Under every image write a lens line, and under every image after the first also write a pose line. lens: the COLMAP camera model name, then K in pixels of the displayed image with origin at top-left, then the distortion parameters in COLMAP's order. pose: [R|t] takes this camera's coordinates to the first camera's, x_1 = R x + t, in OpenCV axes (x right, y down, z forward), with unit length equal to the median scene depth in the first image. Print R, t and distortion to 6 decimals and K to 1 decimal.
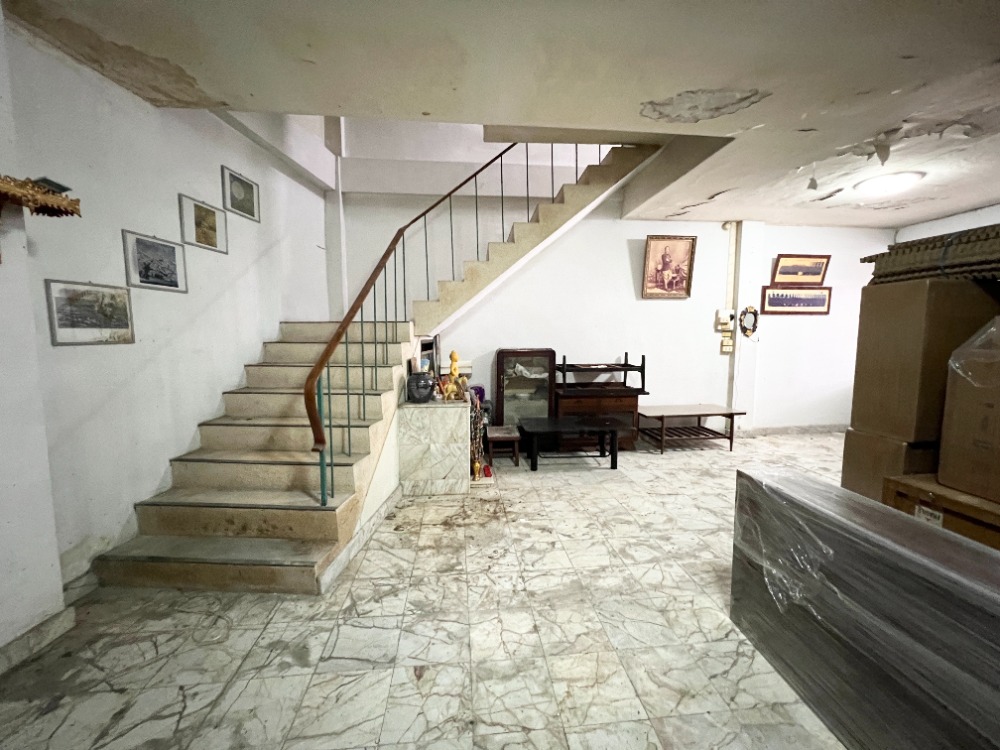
lens RADIAL K [[401.8, 0, 498.9], [0, 401.8, 369.9], [0, 0, 1]] dist [-0.002736, 0.000690]
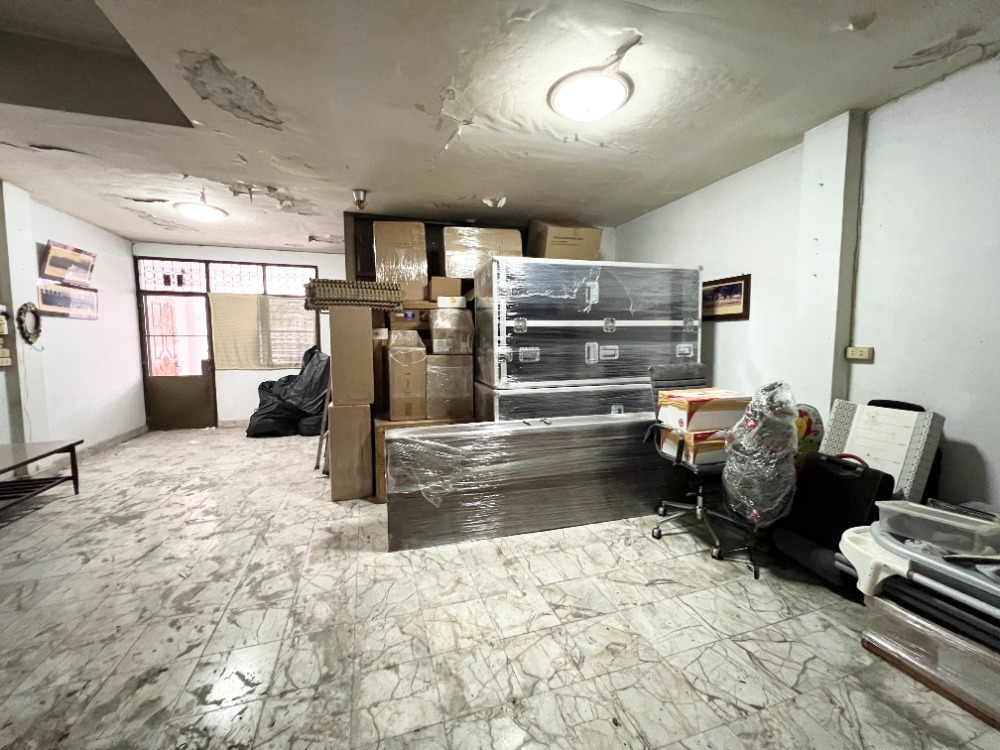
lens RADIAL K [[401.8, 0, 497.9], [0, 401.8, 371.8], [0, 0, 1]] dist [-0.002736, 0.000690]
pose [[-0.208454, -0.074637, 0.975180, -0.406047], [0.089367, 0.991459, 0.094986, -0.036629], [-0.973941, 0.106949, -0.200003, 0.457301]]
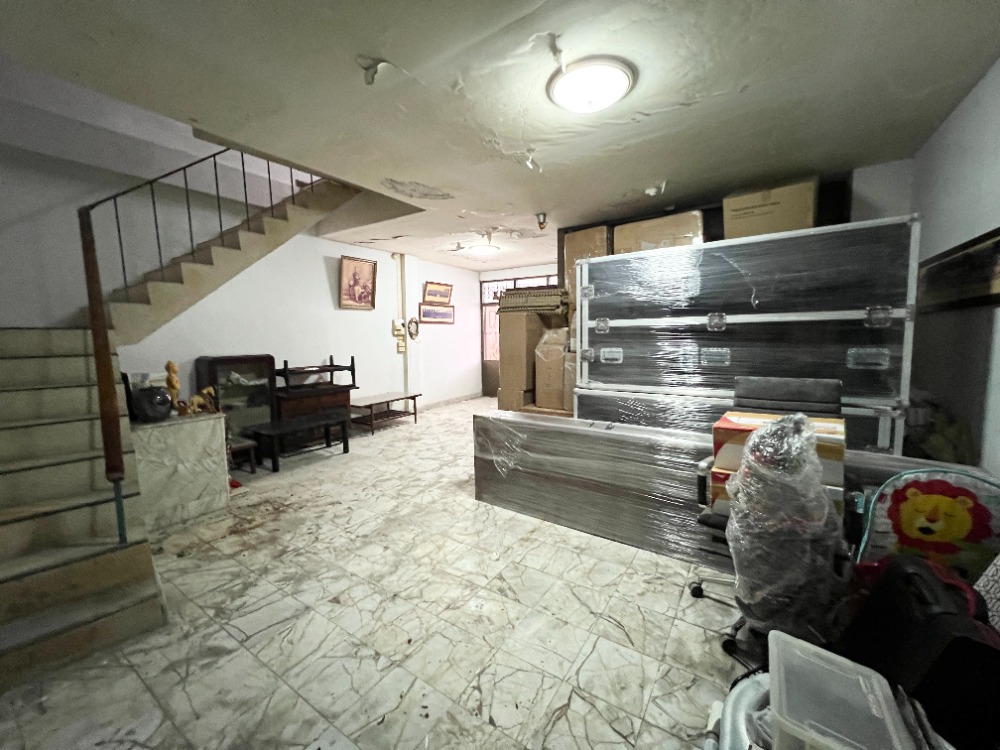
lens RADIAL K [[400.0, 0, 497.9], [0, 400.0, 371.6], [0, 0, 1]] dist [-0.003209, -0.000066]
pose [[0.634587, -0.076659, 0.769040, -0.366442], [0.077460, 0.996367, 0.035402, -0.000041], [-0.768960, 0.037104, 0.638220, -0.124151]]
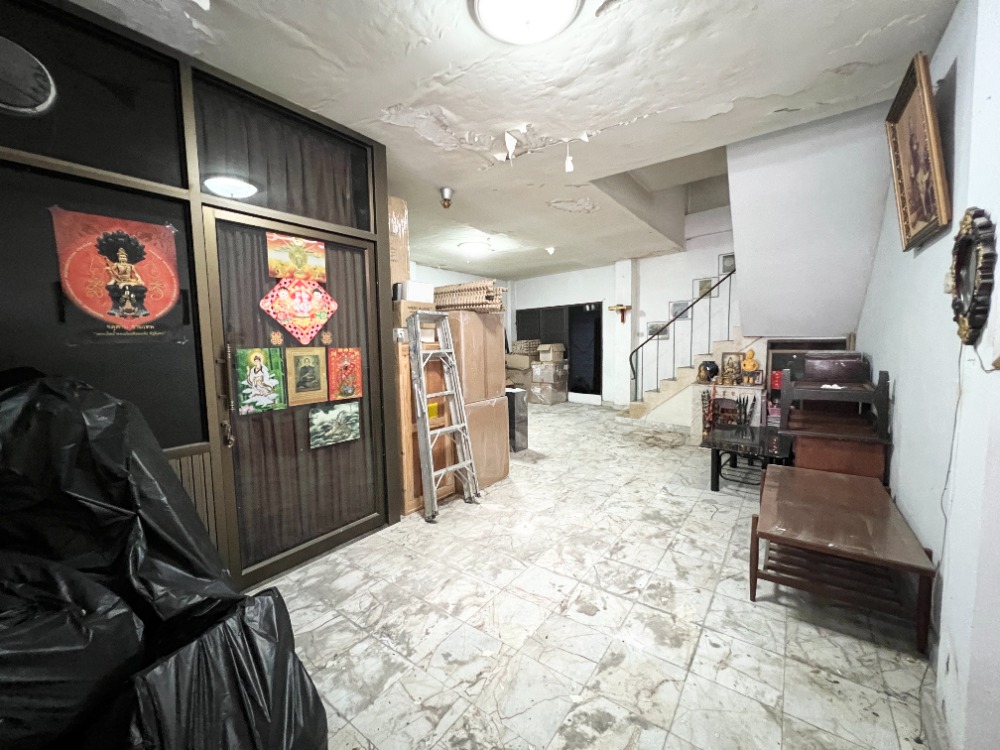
lens RADIAL K [[400.0, 0, 502.6], [0, 400.0, 371.6], [0, 0, 1]] dist [-0.003209, -0.000066]
pose [[-0.672447, 0.073222, -0.736515, 1.393187], [-0.044503, 0.989294, 0.138984, -0.126253], [0.738807, 0.126236, -0.661989, 1.375088]]
